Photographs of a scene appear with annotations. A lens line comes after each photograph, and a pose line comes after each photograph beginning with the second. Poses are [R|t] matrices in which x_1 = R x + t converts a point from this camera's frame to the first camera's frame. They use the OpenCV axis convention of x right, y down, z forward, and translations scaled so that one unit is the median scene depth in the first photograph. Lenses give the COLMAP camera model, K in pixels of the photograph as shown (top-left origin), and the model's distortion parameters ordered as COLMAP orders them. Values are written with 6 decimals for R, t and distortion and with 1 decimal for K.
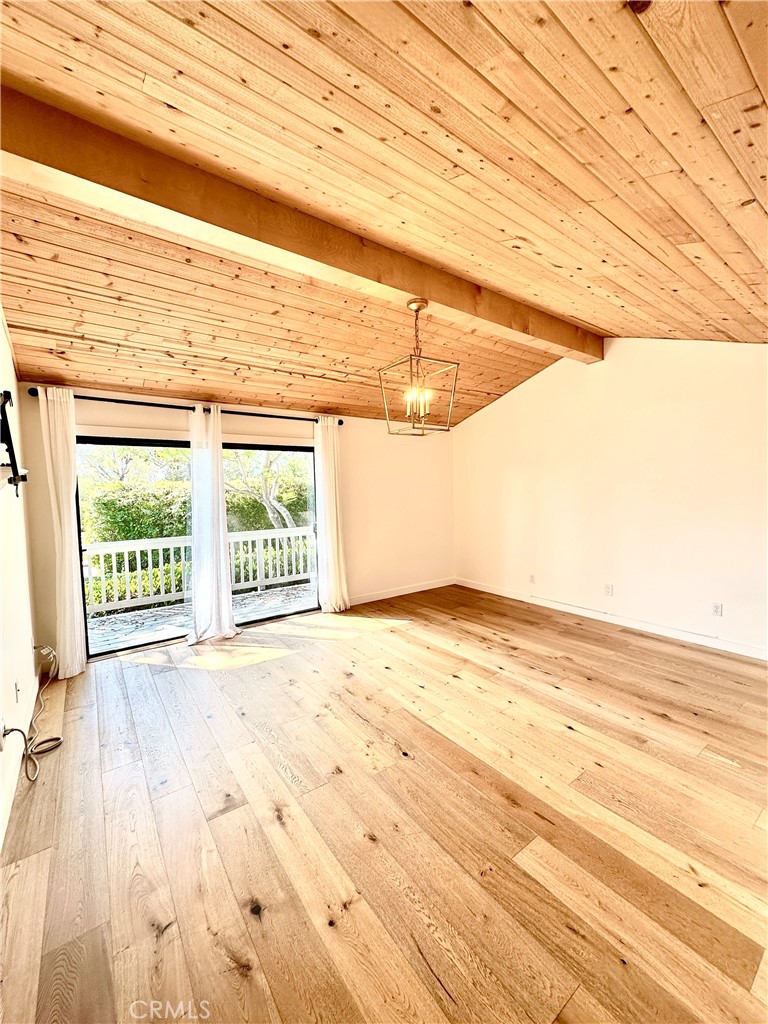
lens RADIAL K [[406.7, 0, 384.0], [0, 406.7, 512.0], [0, 0, 1]] dist [-0.001331, -0.000203]
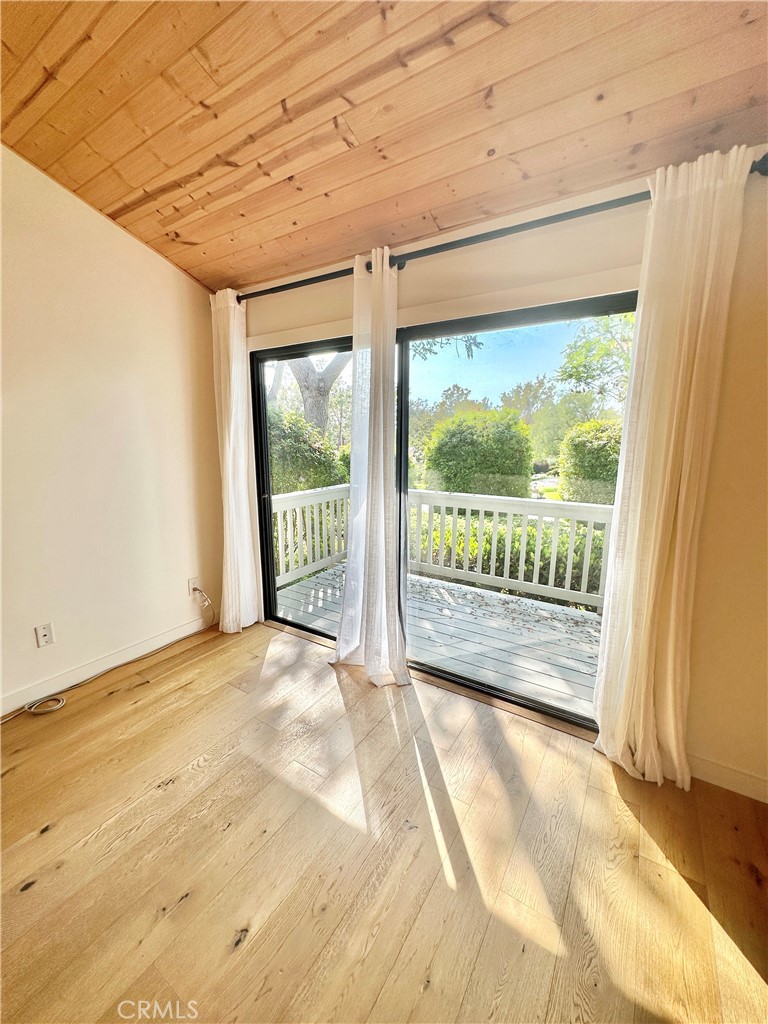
lens RADIAL K [[406.7, 0, 384.0], [0, 406.7, 512.0], [0, 0, 1]] dist [-0.001331, -0.000203]
pose [[0.365398, 0.192893, -0.910646, 0.103754], [-0.064664, 0.981191, 0.181889, -0.036308], [0.928603, -0.007575, 0.370998, 0.809560]]
